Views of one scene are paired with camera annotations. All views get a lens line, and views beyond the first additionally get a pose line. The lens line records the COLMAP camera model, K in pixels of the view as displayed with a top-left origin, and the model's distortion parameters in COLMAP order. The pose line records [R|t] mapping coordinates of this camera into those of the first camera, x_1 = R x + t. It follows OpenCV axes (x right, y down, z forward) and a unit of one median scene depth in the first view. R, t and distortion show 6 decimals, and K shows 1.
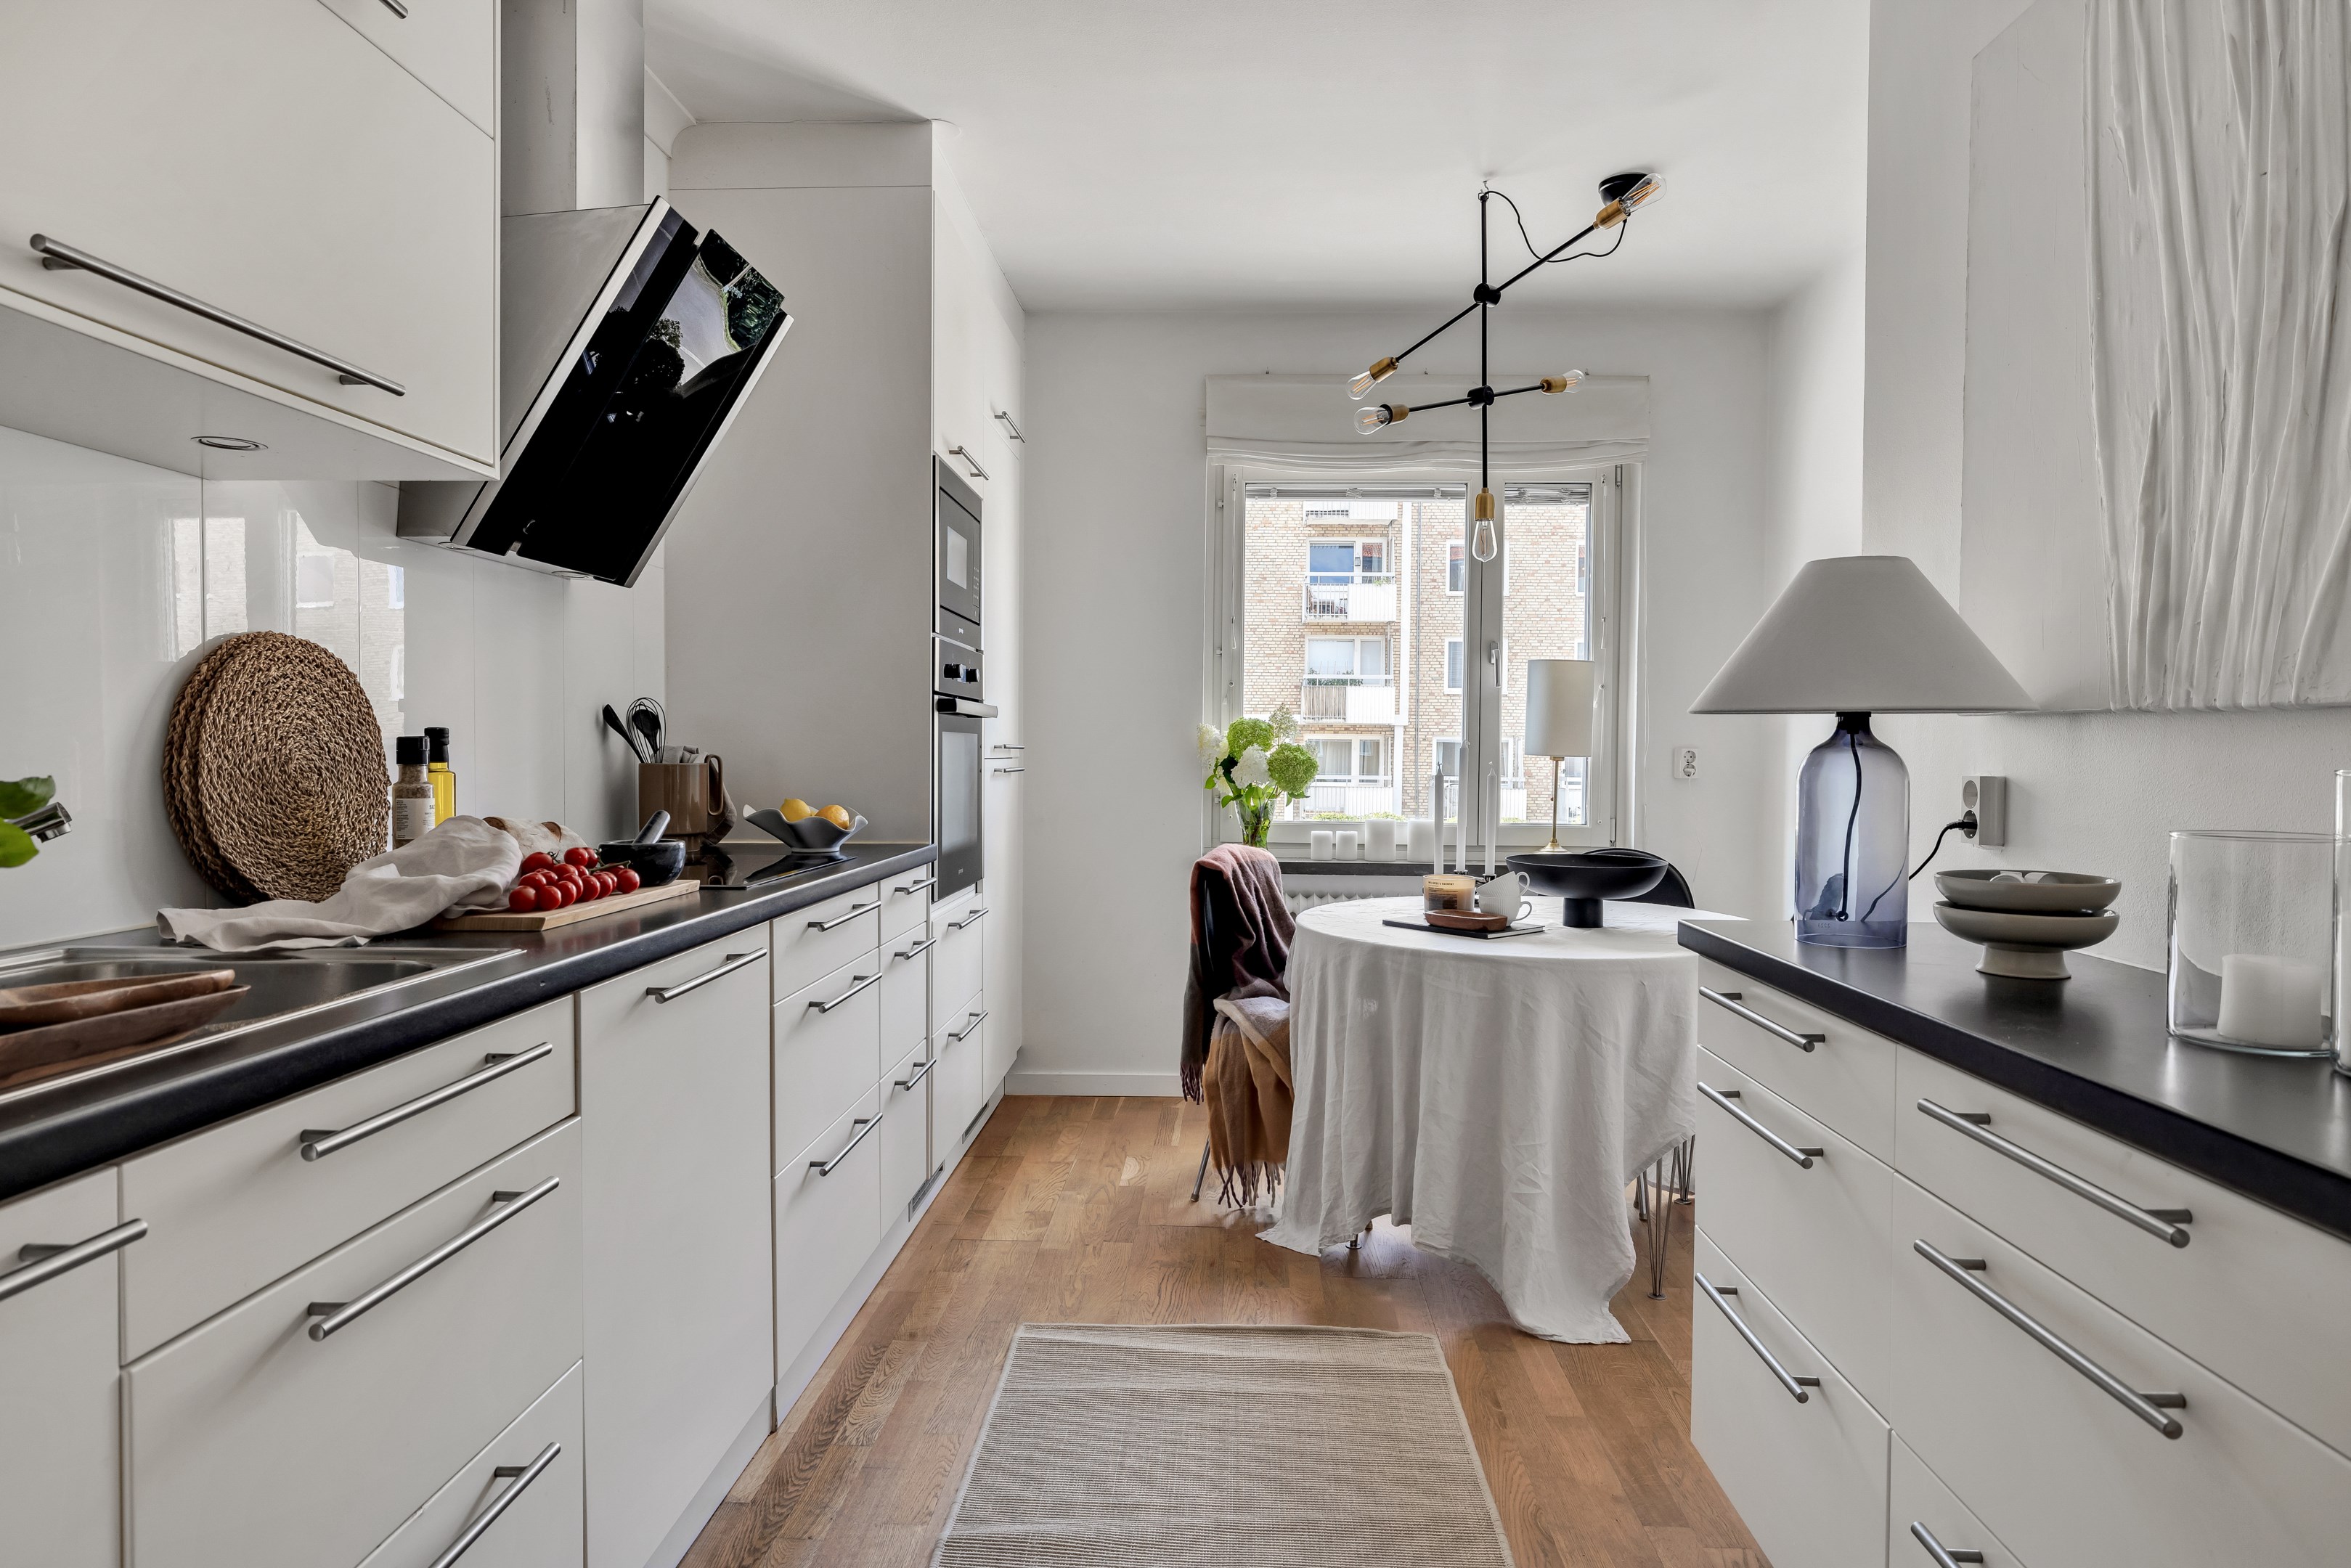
lens RADIAL K [[1394.8, 0, 1175.5], [0, 1394.8, 784.0], [0, 0, 1]] dist [-0.002445, 0.000218]
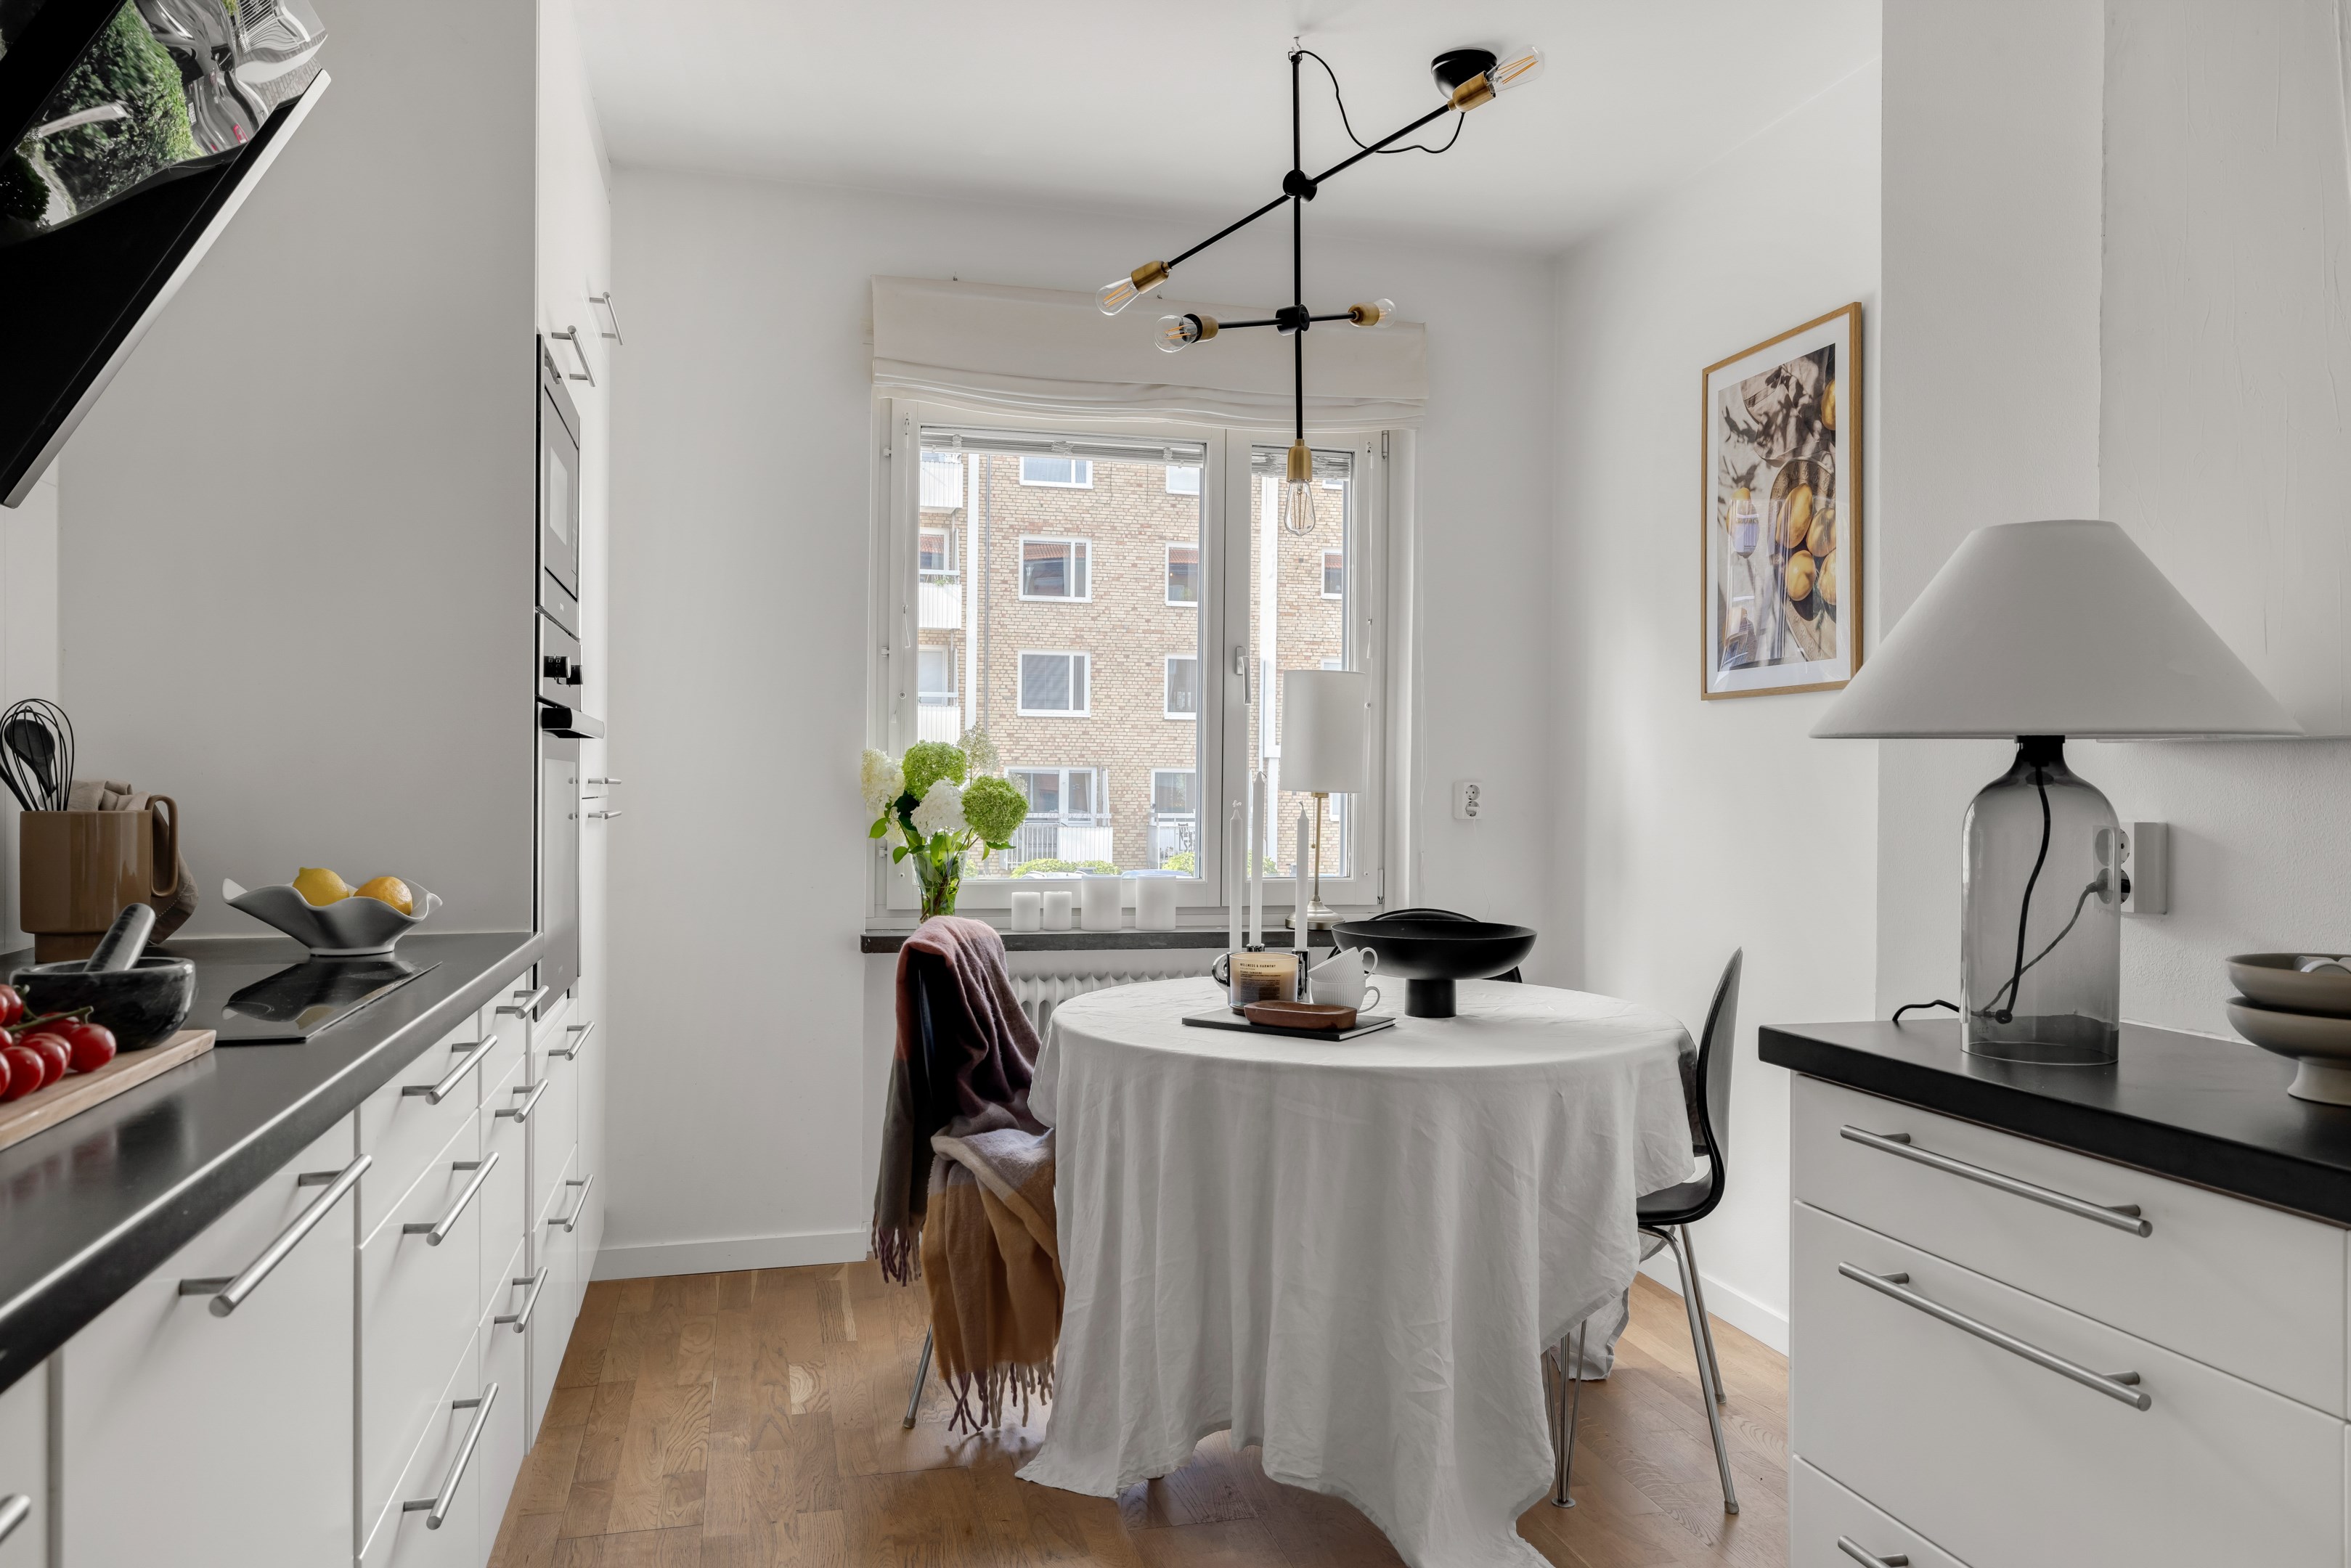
lens RADIAL K [[1654.8, 0, 1176.5], [0, 1654.8, 789.4], [0, 0, 1]] dist [0.004000, -0.000181]
pose [[0.957228, -0.002188, 0.289326, -0.100584], [0.007892, 0.999797, -0.018551, -0.006062], [-0.289227, 0.020041, 0.957051, 0.159802]]
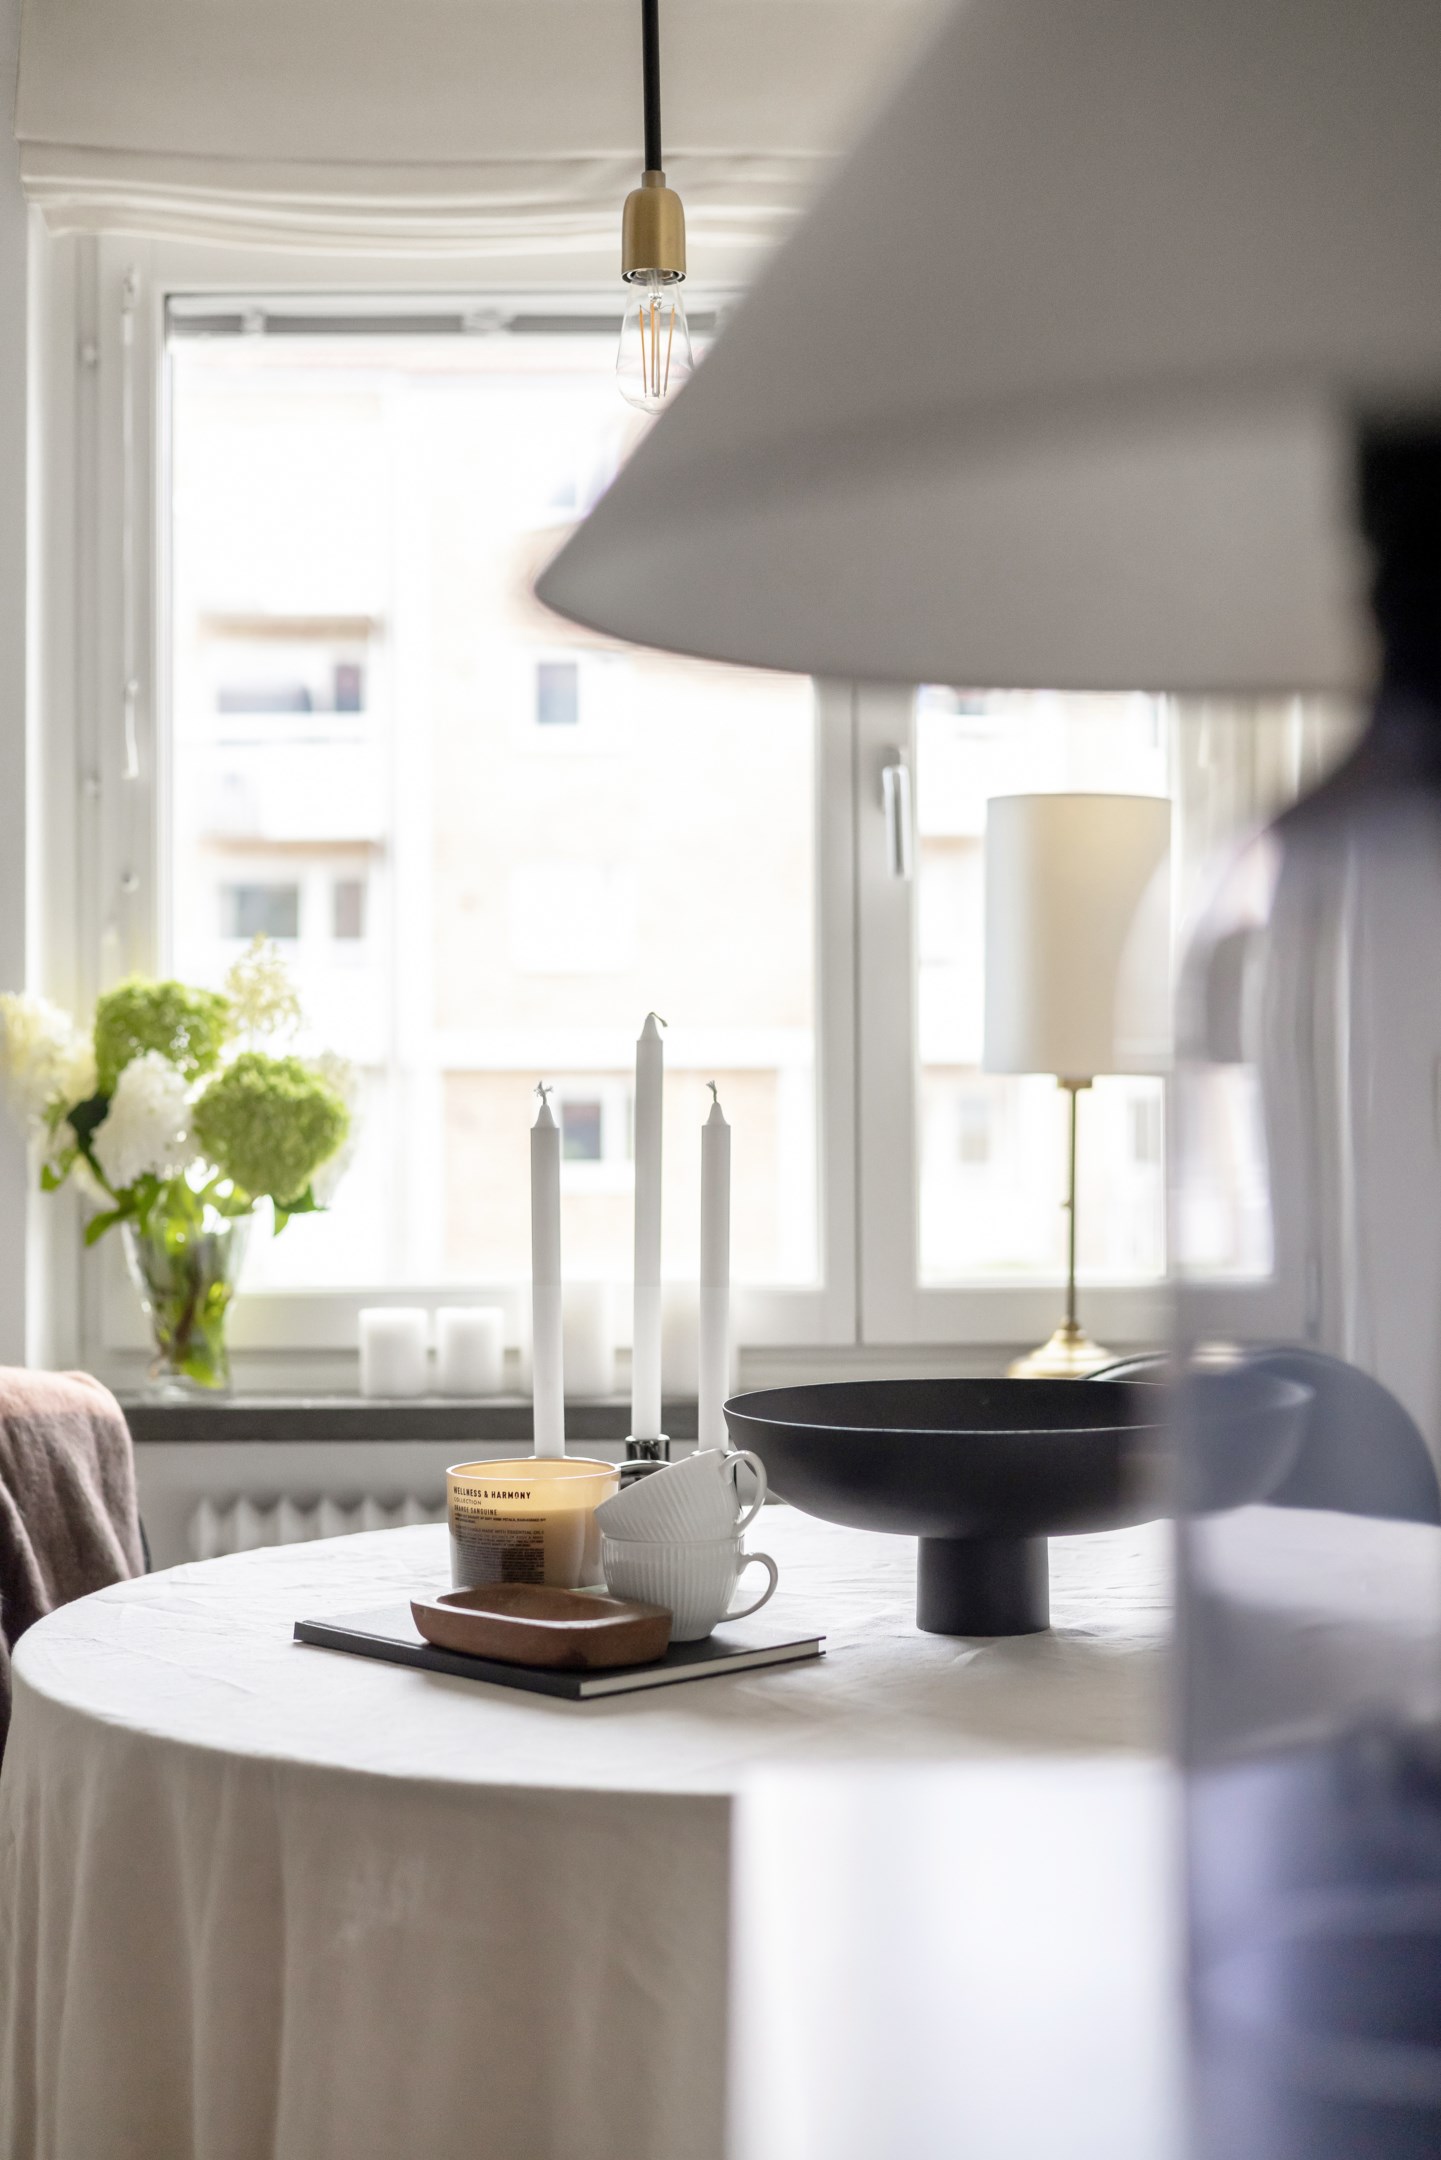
lens RADIAL K [[3057.6, 0, 720.5], [0, 3057.6, 1080.0], [0, 0, 1]] dist [0.019318, 0.023542]
pose [[0.998745, -0.017962, 0.046743, 0.199671], [0.019718, 0.999106, -0.037383, 0.009439], [-0.046029, 0.038257, 0.998207, 0.339193]]
